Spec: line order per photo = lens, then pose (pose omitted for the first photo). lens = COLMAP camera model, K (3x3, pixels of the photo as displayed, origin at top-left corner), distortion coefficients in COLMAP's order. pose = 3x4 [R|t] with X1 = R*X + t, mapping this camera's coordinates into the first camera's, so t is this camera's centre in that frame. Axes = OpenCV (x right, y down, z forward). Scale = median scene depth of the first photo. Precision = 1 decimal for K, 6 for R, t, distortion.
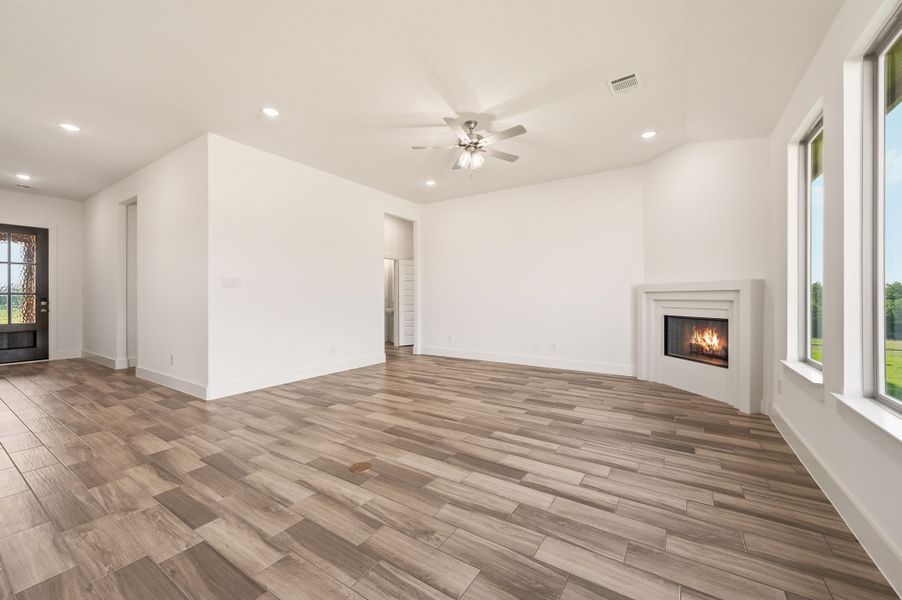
lens RADIAL K [[357.1, 0, 452.2], [0, 357.1, 298.2], [0, 0, 1]] dist [0.000500, -0.000253]
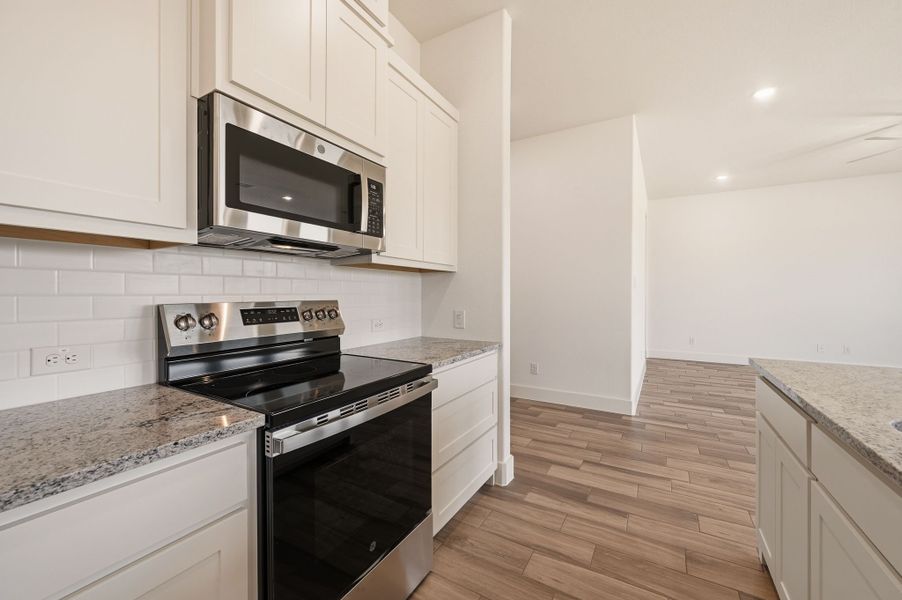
lens RADIAL K [[357.1, 0, 454.2], [0, 357.1, 293.9], [0, 0, 1]] dist [0.000500, -0.000253]
pose [[0.998676, 0.004825, 0.051208, -1.184704], [-0.004766, 0.999988, -0.001264, -0.013925], [-0.051213, 0.001018, 0.998687, 0.132378]]
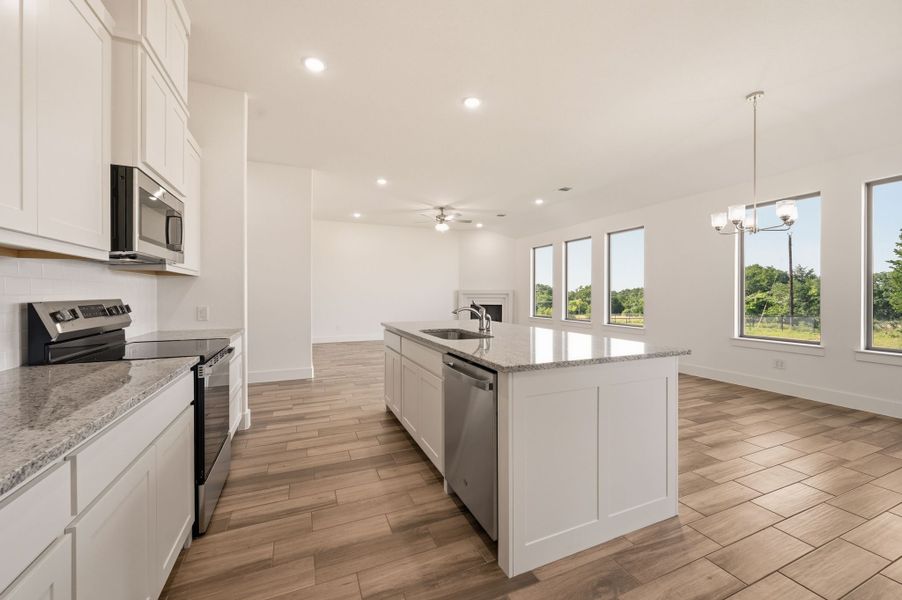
lens RADIAL K [[357.1, 0, 454.6], [0, 357.1, 298.2], [0, 0, 1]] dist [0.000500, -0.000253]
pose [[0.549763, -0.007267, 0.835289, -1.488602], [-0.001394, 0.999953, 0.009617, -0.013055], [-0.835319, -0.006451, 0.549727, -0.137325]]
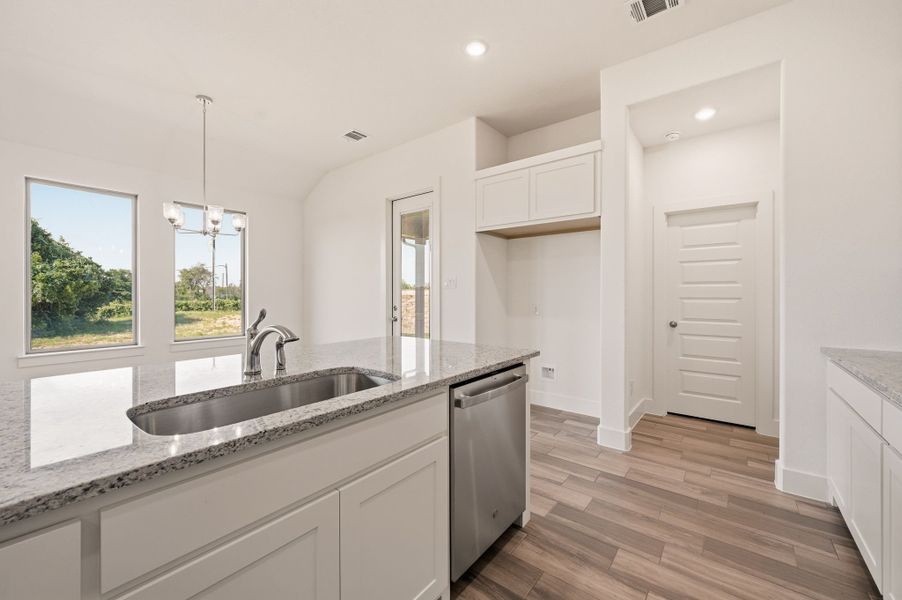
lens RADIAL K [[357.1, 0, 451.4], [0, 357.1, 295.1], [0, 0, 1]] dist [0.000500, -0.000253]
pose [[-0.996060, 0.004813, 0.088552, -1.079595], [0.005158, 0.999980, 0.003664, -0.015706], [-0.088532, 0.004107, -0.996065, 0.510889]]
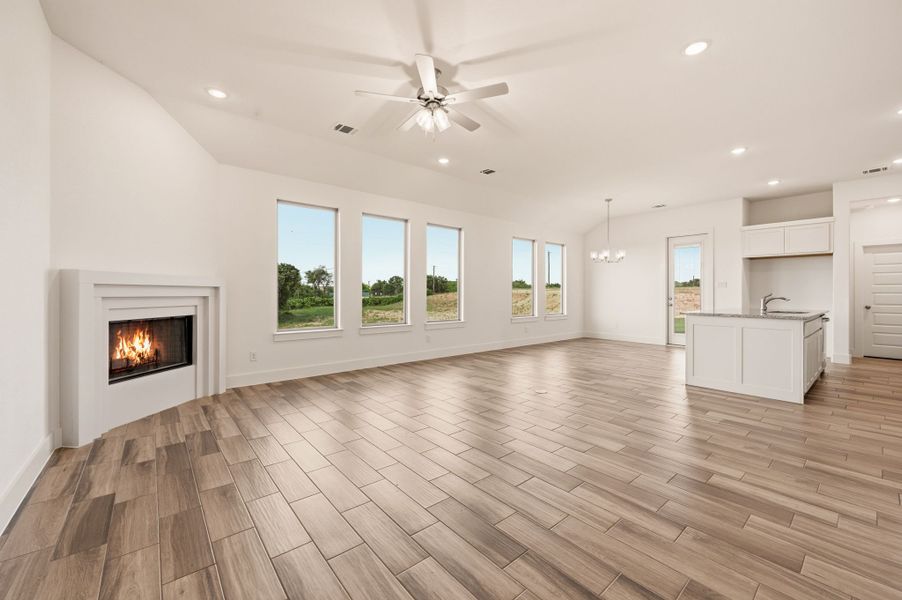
lens RADIAL K [[357.1, 0, 447.2], [0, 357.1, 293.6], [0, 0, 1]] dist [0.000500, -0.000253]
pose [[-0.955972, 0.000698, 0.293456, -0.202657], [0.001171, 0.999998, 0.001438, -0.003241], [-0.293455, 0.001719, -0.955971, 1.683063]]
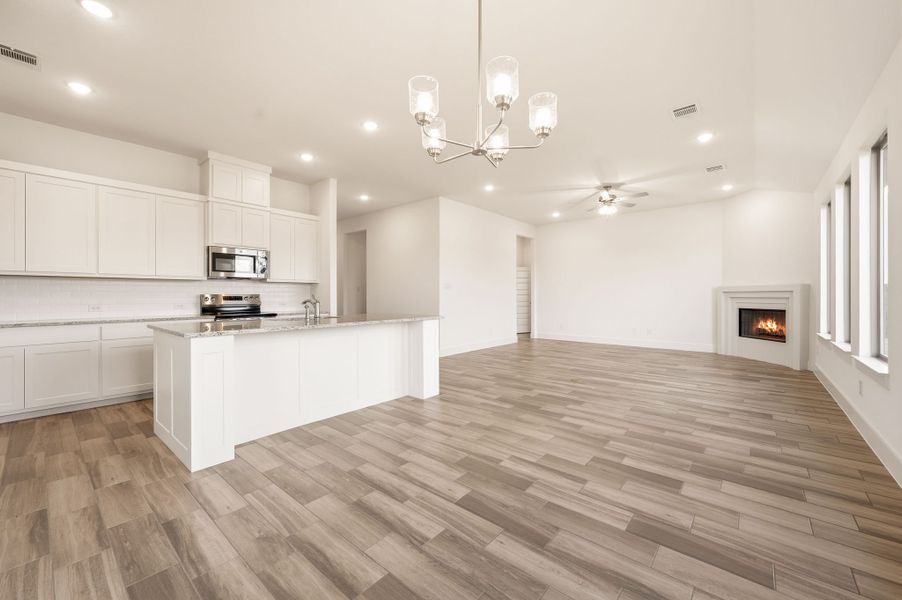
lens RADIAL K [[357.1, 0, 452.1], [0, 357.1, 296.3], [0, 0, 1]] dist [0.000500, -0.000253]
pose [[0.992633, 0.001653, -0.121152, -0.428493], [-0.001653, 0.999999, 0.000106, 0.001046], [0.121152, 0.000095, 0.992634, -0.648209]]
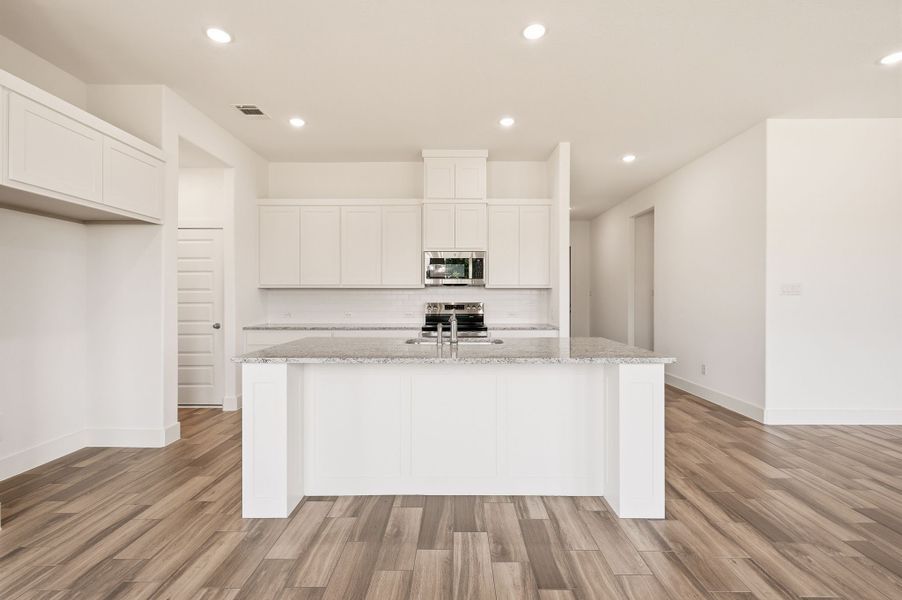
lens RADIAL K [[399.2, 0, 454.6], [0, 399.2, 301.9], [0, 0, 1]] dist [0.001618, -0.000404]
pose [[0.549815, 0.013915, -0.835171, -0.286945], [-0.004778, 0.999897, 0.013514, -0.025450], [0.835273, -0.003440, 0.549825, -0.182804]]
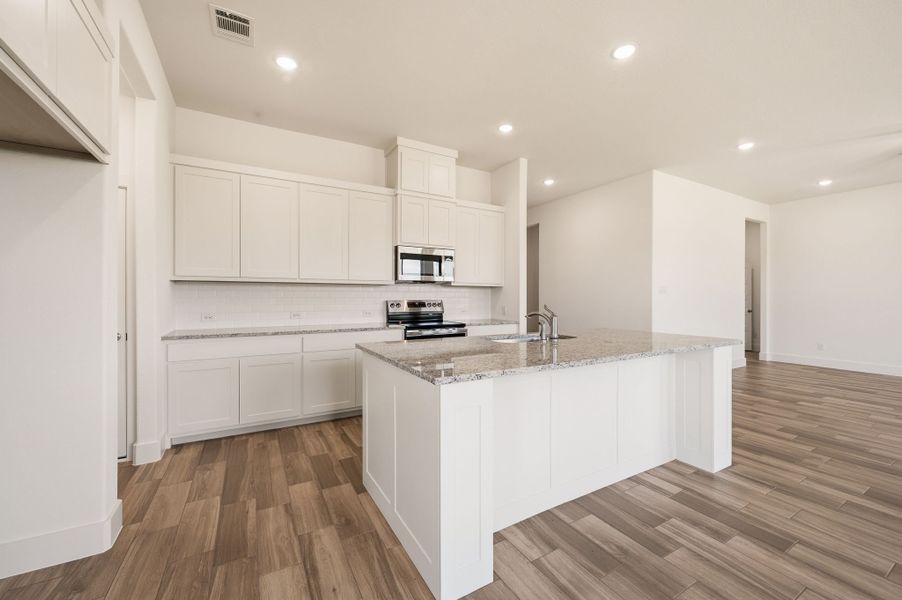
lens RADIAL K [[357.1, 0, 453.8], [0, 357.1, 299.8], [0, 0, 1]] dist [0.000500, -0.000253]
pose [[0.894104, 0.008445, -0.447780, -0.752133], [-0.006143, 0.999959, 0.006593, -0.014591], [0.447817, -0.003144, 0.894120, -0.429859]]
